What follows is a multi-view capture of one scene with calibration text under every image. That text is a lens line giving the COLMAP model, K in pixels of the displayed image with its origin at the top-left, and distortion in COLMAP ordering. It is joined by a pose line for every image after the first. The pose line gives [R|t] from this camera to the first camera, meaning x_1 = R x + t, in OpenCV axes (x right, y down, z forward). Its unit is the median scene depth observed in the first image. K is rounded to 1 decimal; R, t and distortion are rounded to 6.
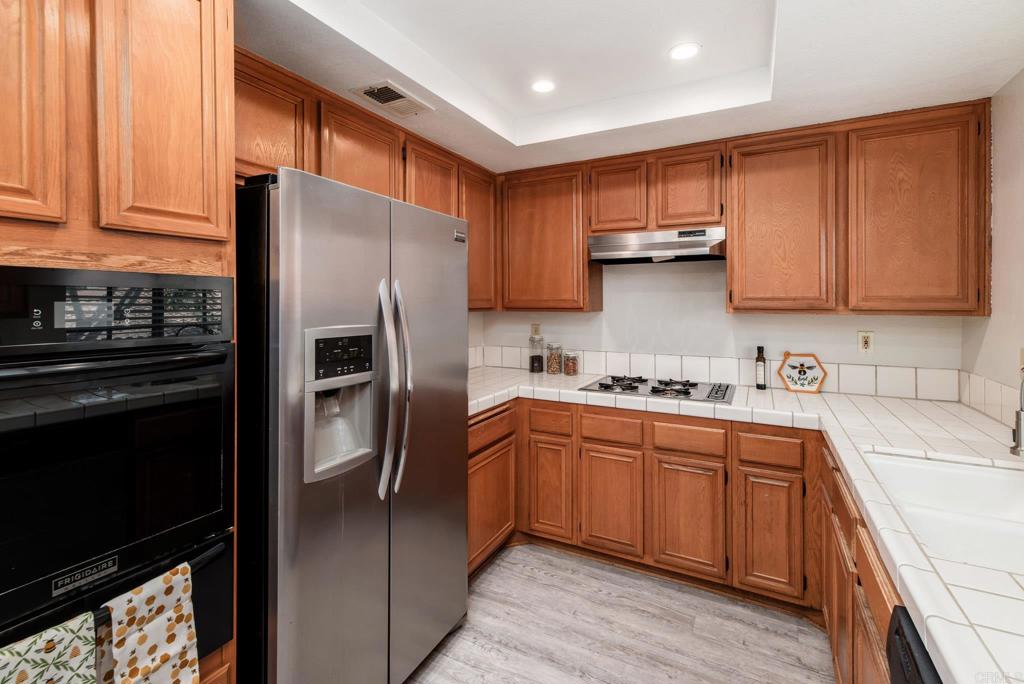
lens RADIAL K [[448.5, 0, 537.8], [0, 448.5, 301.5], [0, 0, 1]] dist [0.003279, 0.000422]
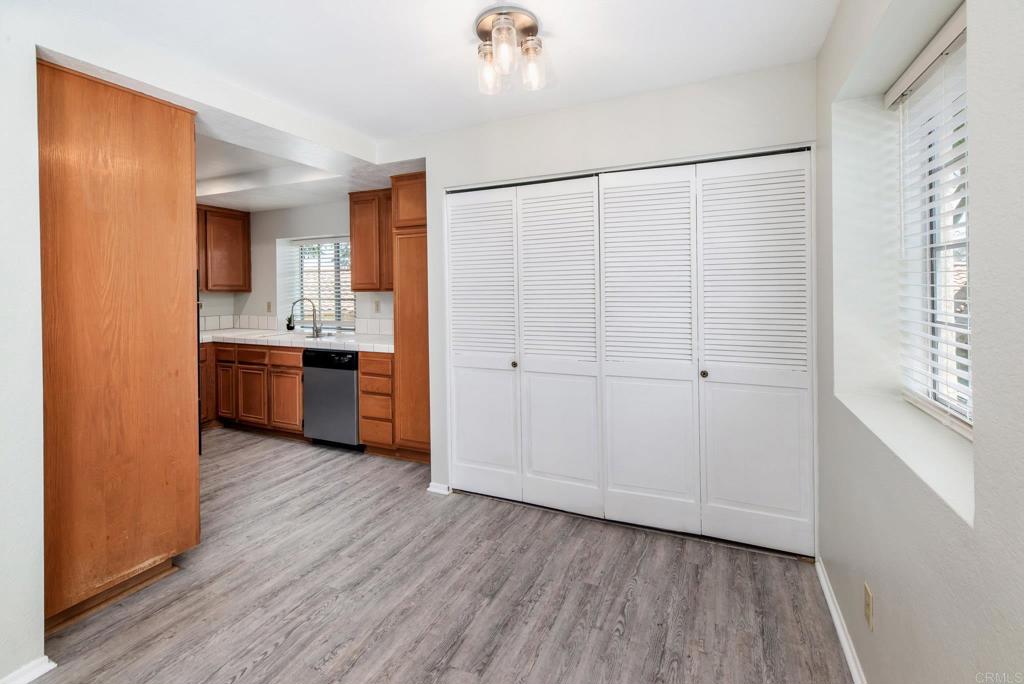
lens RADIAL K [[453.2, 0, 516.1], [0, 453.2, 289.0], [0, 0, 1]] dist [0.005766, 0.000122]
pose [[-0.051077, -0.001649, 0.998693, -1.542935], [0.006921, 0.999974, 0.002005, 0.015658], [-0.998671, 0.007014, -0.051064, -0.382021]]
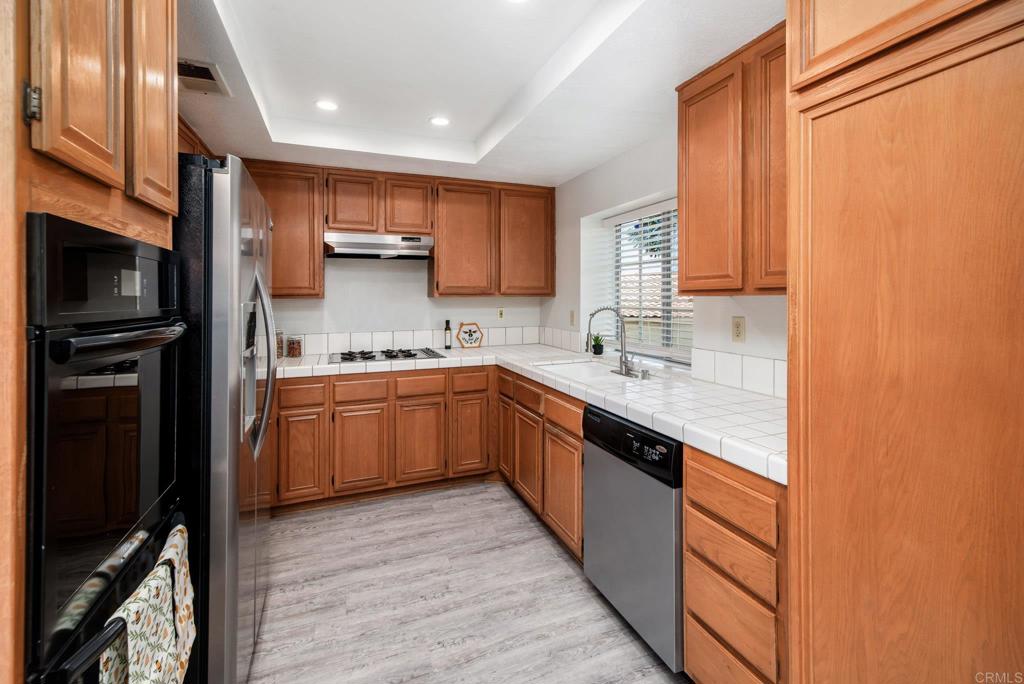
lens RADIAL K [[440.2, 0, 510.1], [0, 440.2, 294.6], [0, 0, 1]] dist [0.000997, 0.000158]
pose [[0.663918, 0.000703, 0.747805, -0.489129], [0.003463, 0.999986, -0.004015, 0.025161], [-0.747798, 0.005255, 0.663906, -0.122895]]
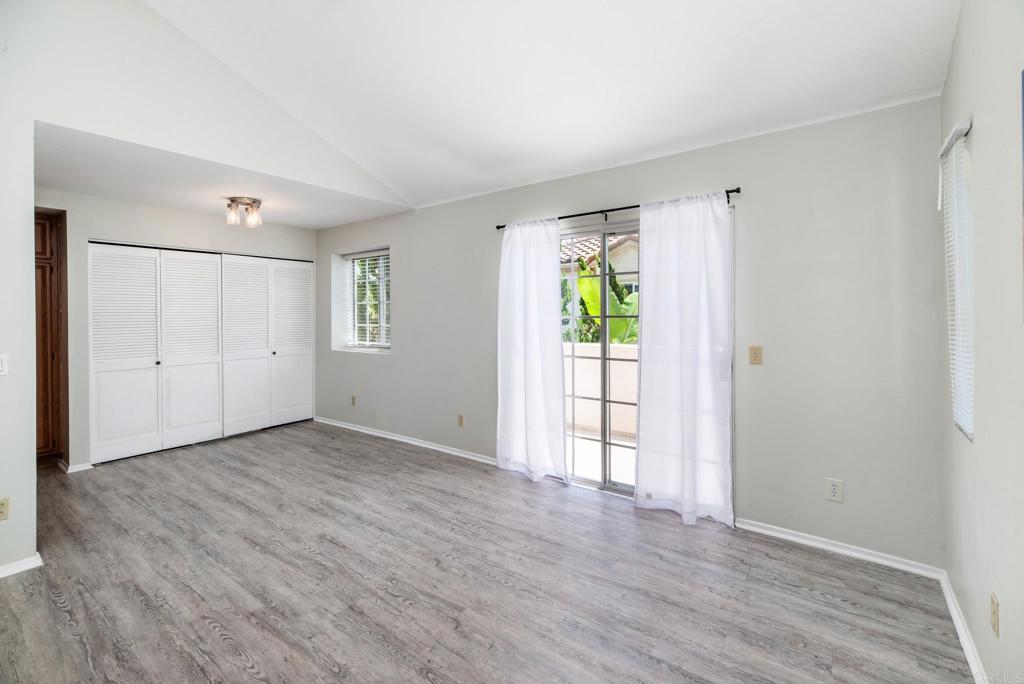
lens RADIAL K [[440.7, 0, 515.8], [0, 440.7, 324.3], [0, 0, 1]] dist [0.006350, 0.000514]
pose [[-0.988065, 0.002032, 0.154027, -2.127475], [0.005247, 0.999777, 0.020471, 0.029616], [-0.153951, 0.021034, -0.987855, 1.248014]]
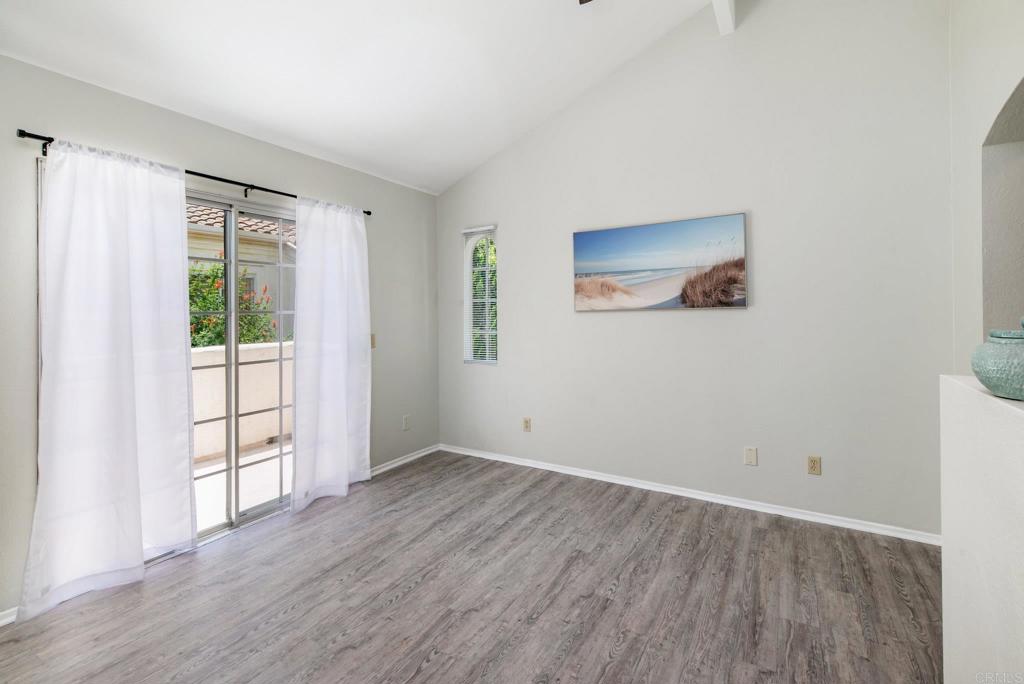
lens RADIAL K [[457.6, 0, 513.8], [0, 457.6, 311.8], [0, 0, 1]] dist [0.007635, -0.000366]
pose [[-0.063004, 0.002265, -0.998011, -0.977317], [0.008475, 0.999963, 0.001734, 0.039351], [0.997977, -0.008349, -0.063021, 0.569038]]
